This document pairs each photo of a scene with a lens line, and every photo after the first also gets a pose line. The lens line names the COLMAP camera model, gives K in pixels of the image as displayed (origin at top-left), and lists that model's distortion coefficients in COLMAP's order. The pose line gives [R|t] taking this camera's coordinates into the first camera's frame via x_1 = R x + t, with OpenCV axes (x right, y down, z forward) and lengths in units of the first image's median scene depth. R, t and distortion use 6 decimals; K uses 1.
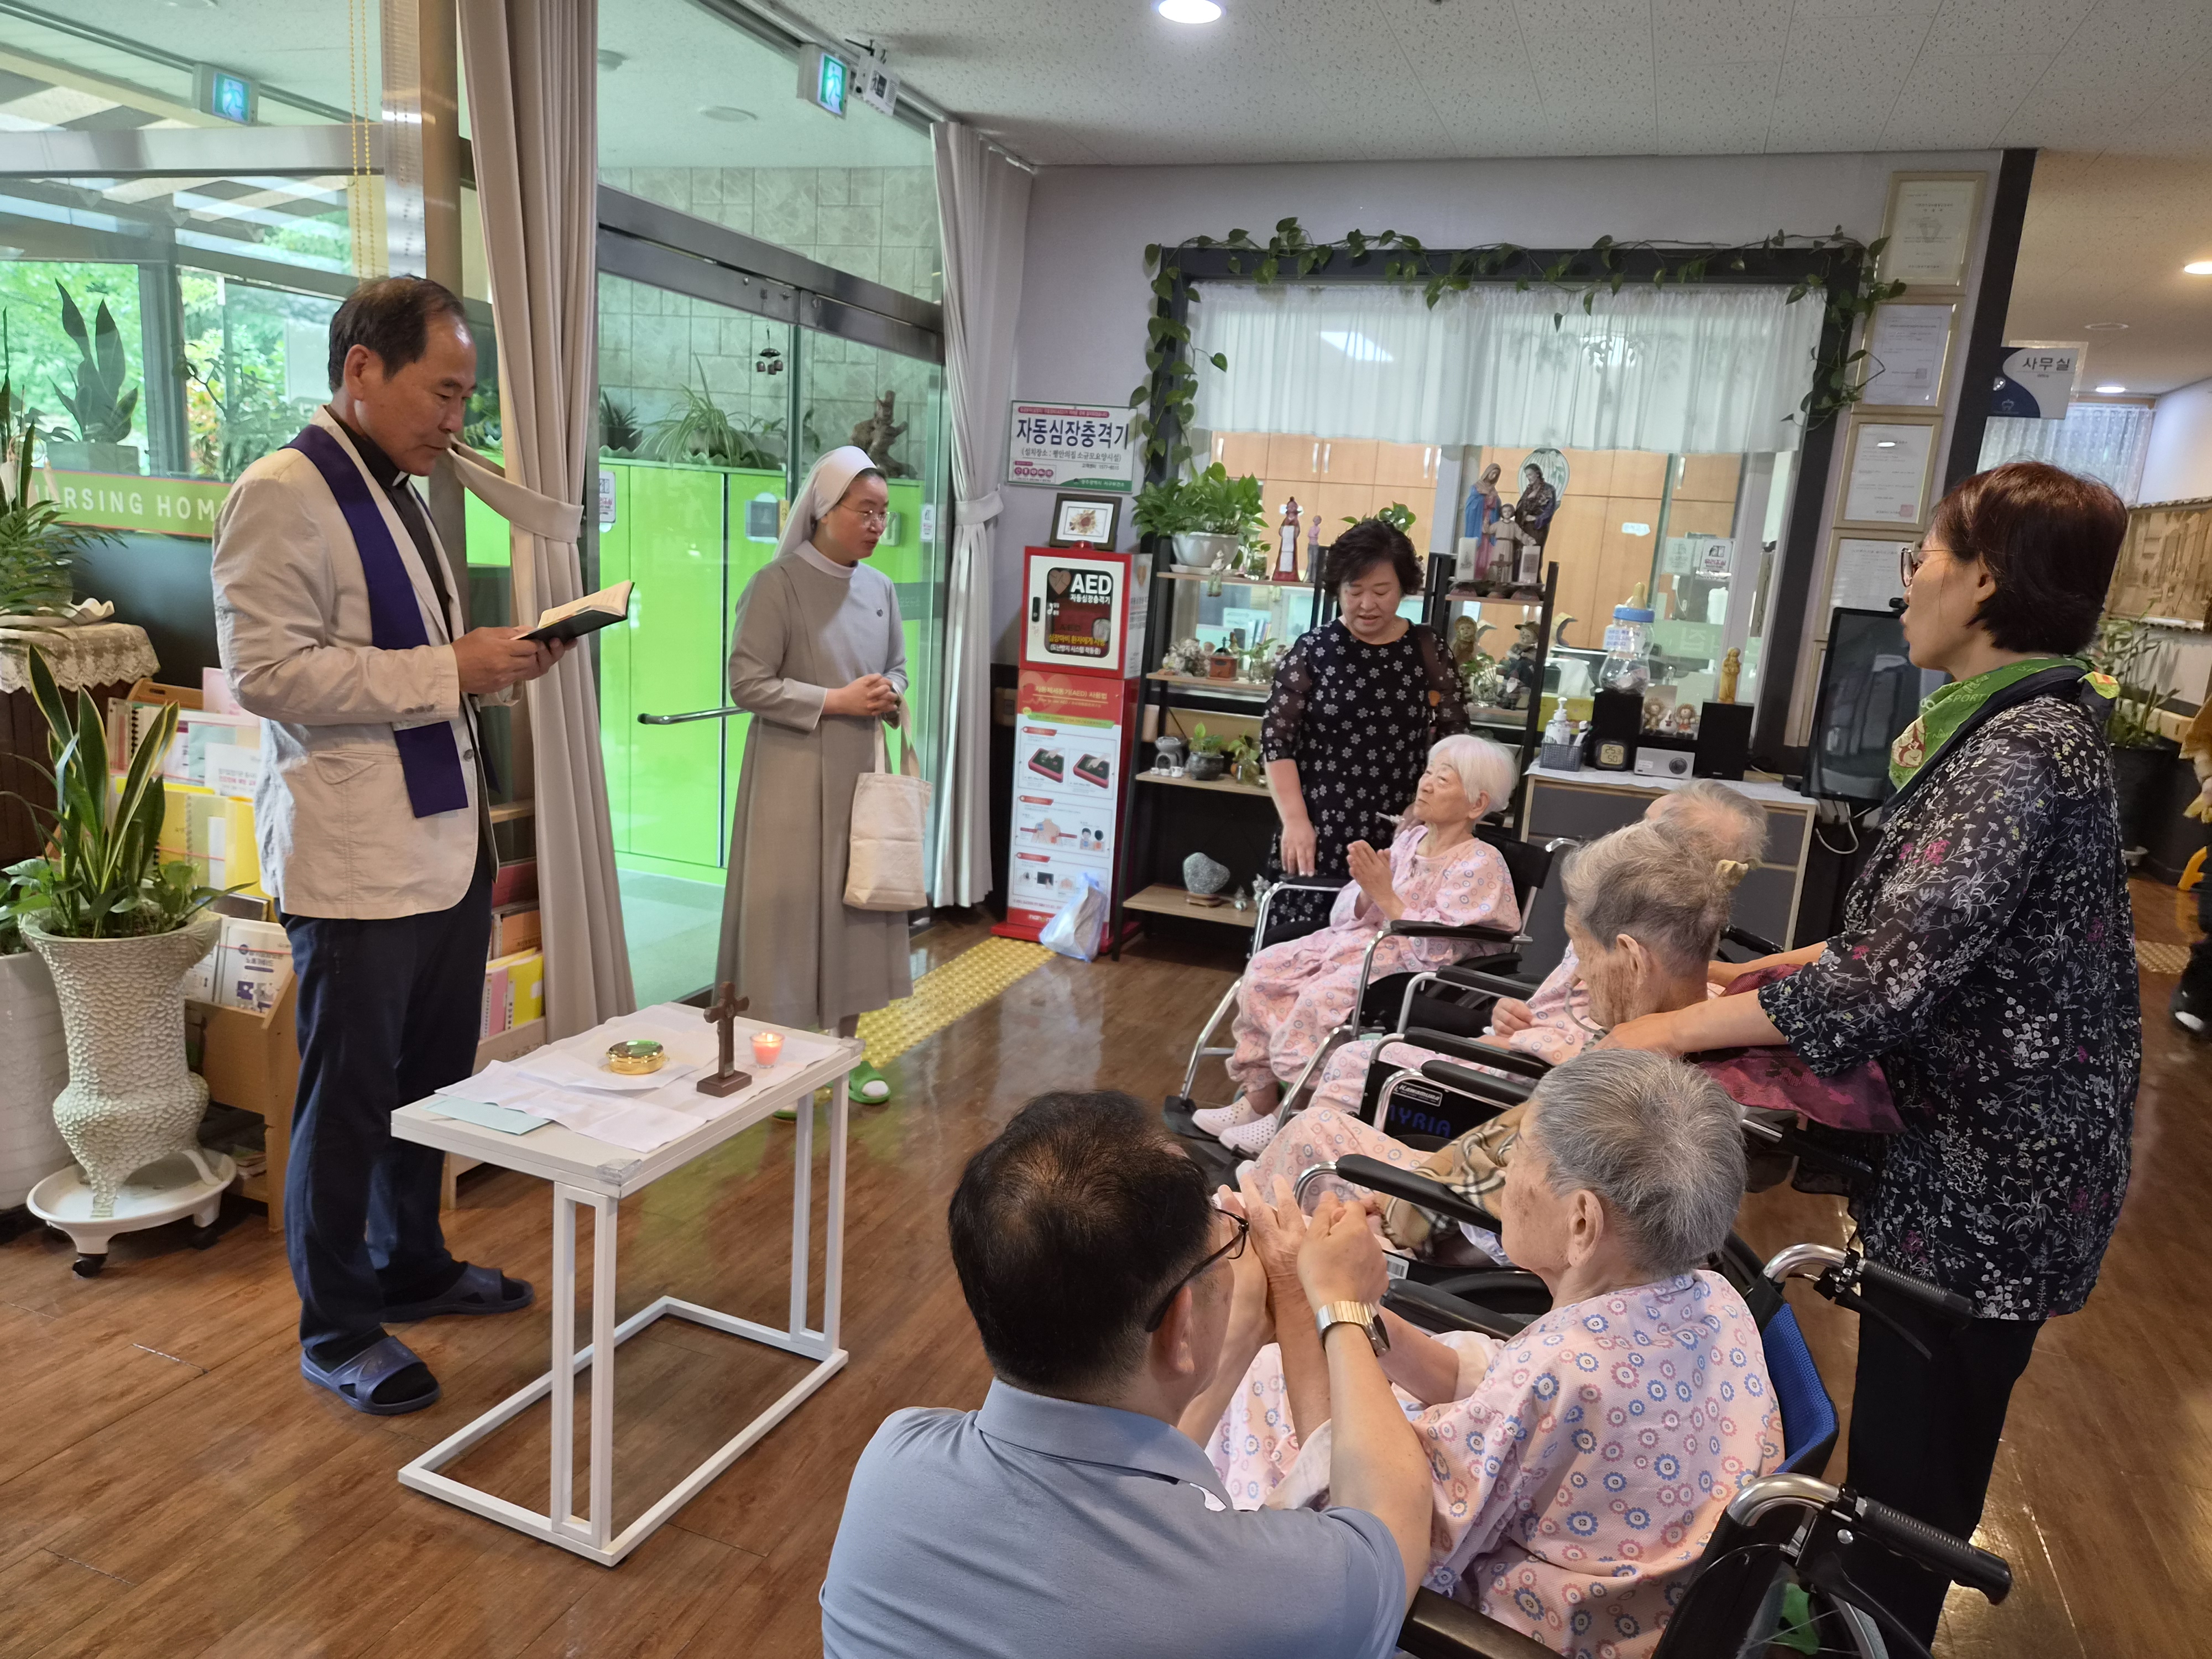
lens RADIAL K [[1479.4, 0, 1103.2], [0, 1479.4, 827.7], [0, 0, 1]] dist [0.004211, -0.001117]
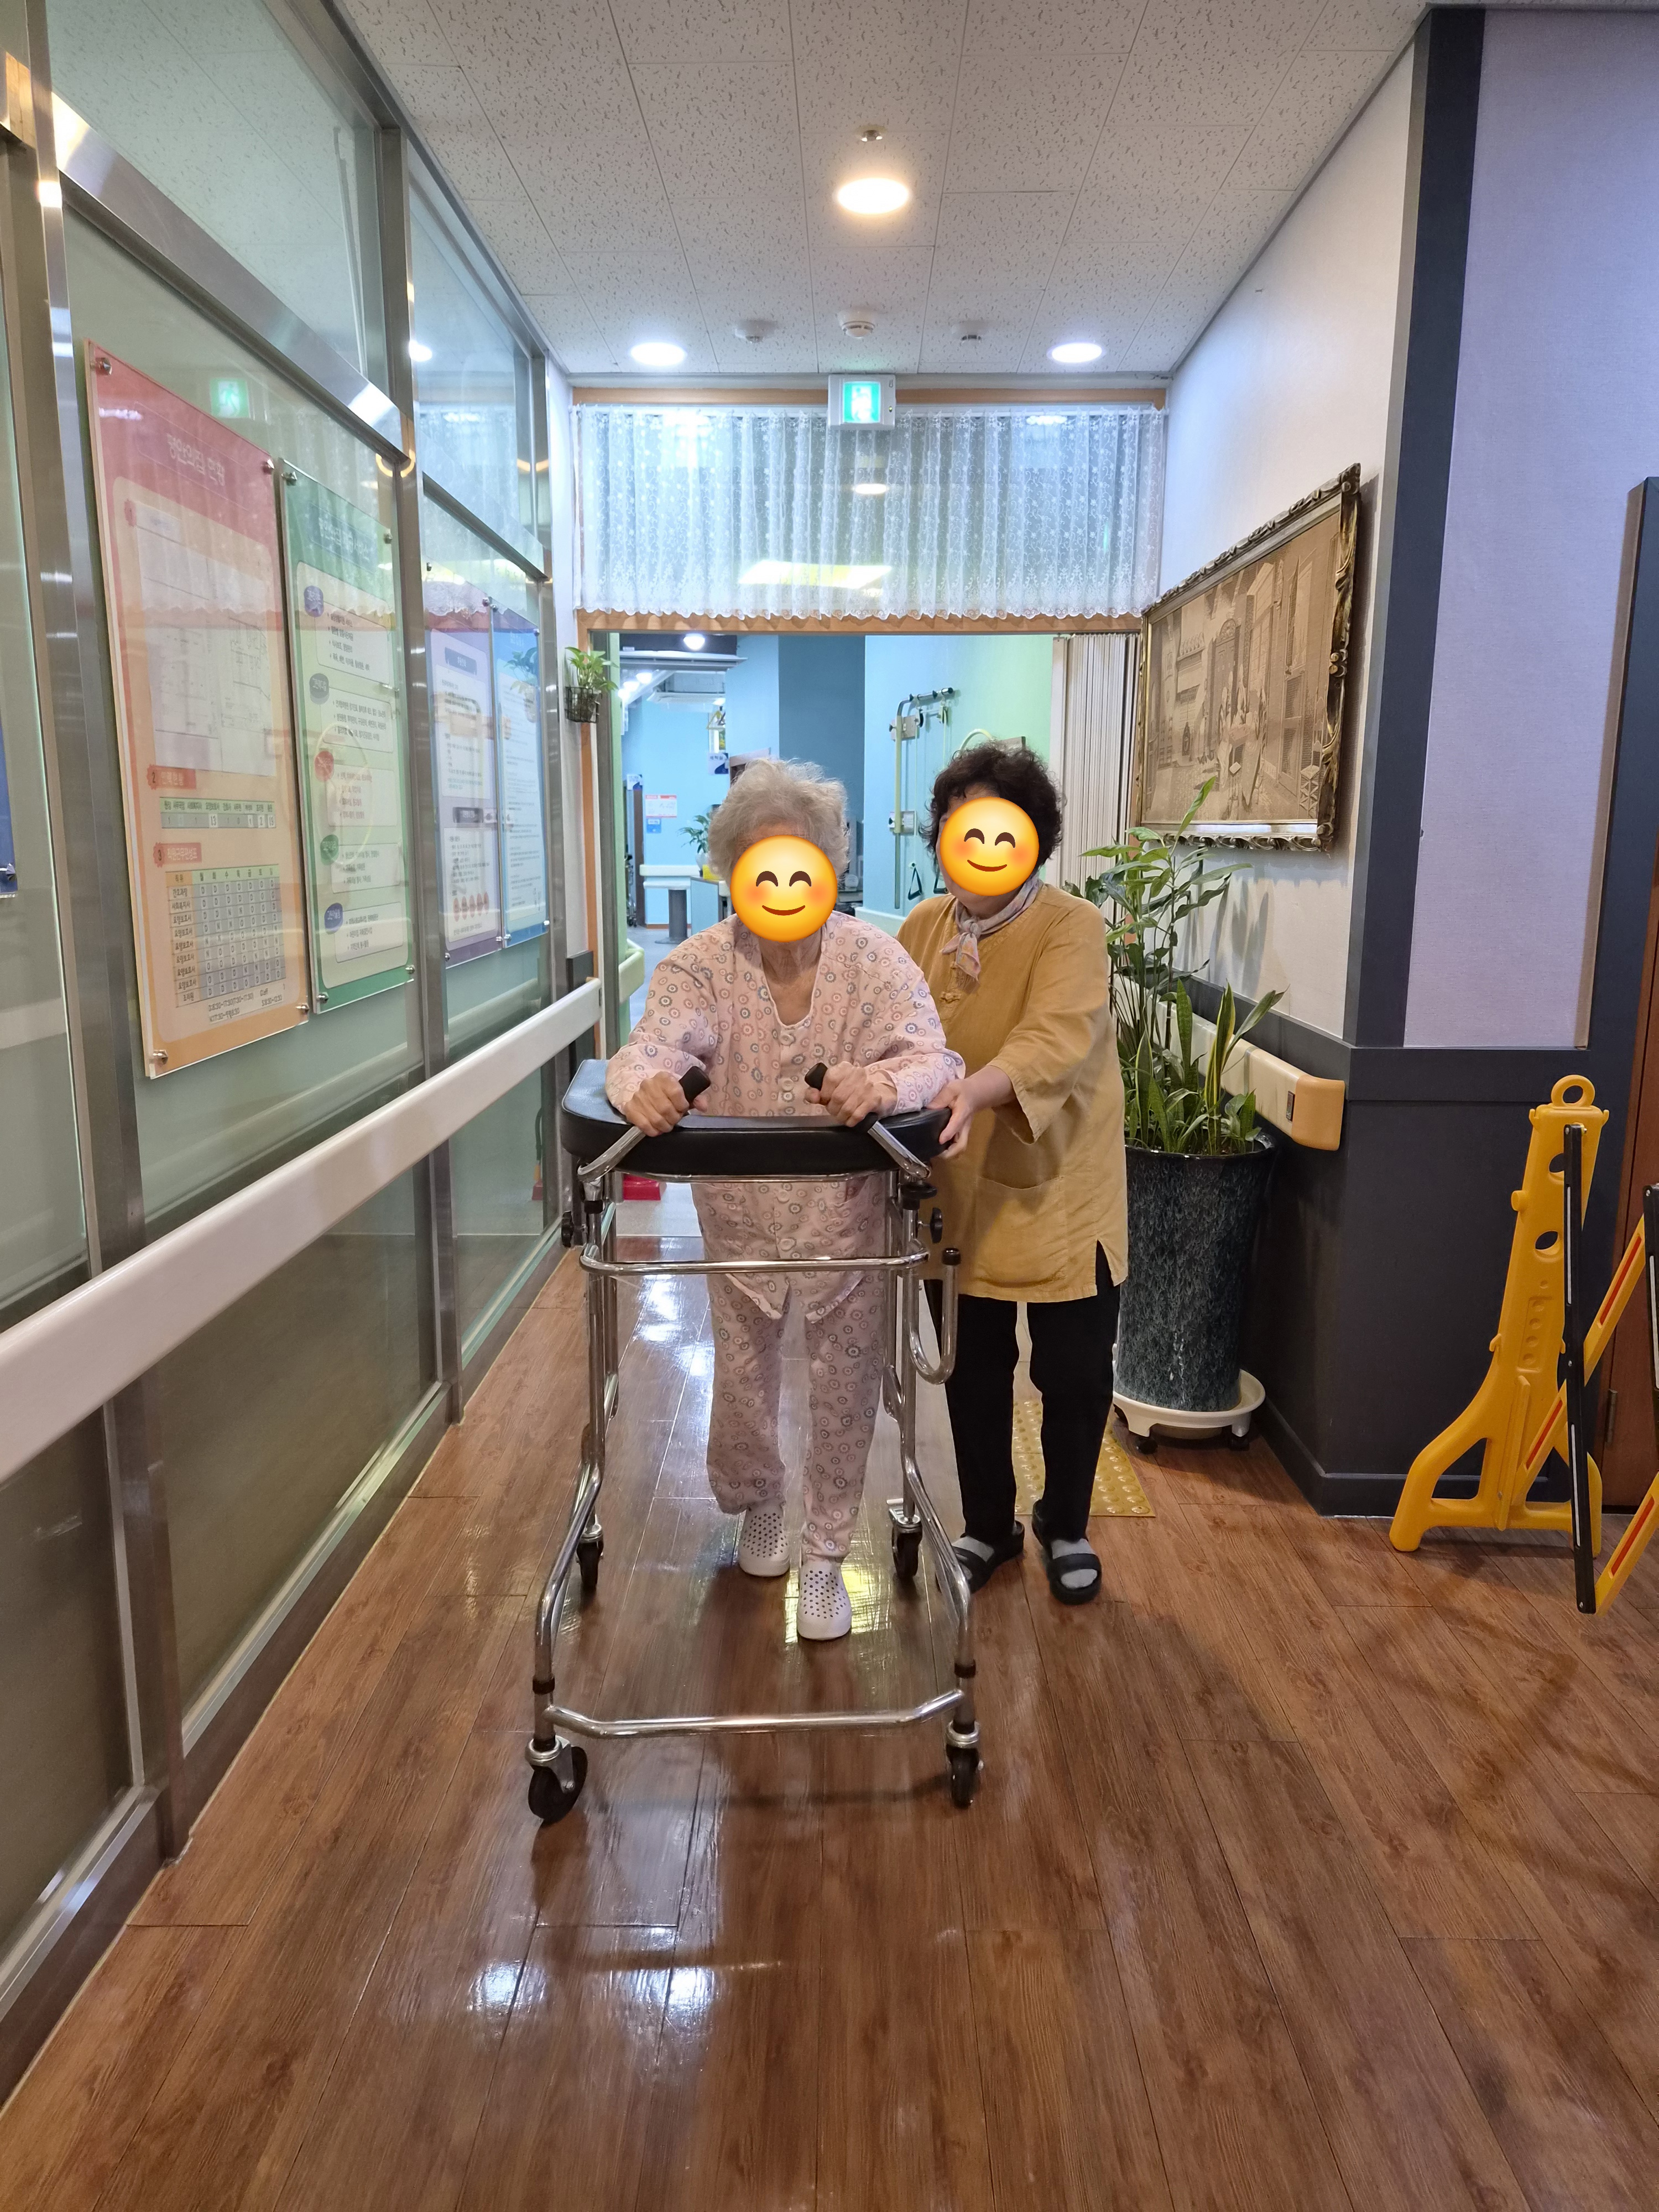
lens RADIAL K [[1479.4, 0, 832.1], [0, 1479.4, 1109.6], [0, 0, 1]] dist [0.004211, -0.001117]
pose [[0.933714, -0.124373, 0.335724, 0.447059], [0.123066, 0.992077, 0.025255, -0.082217], [-0.336205, 0.017735, 0.941622, 0.626807]]
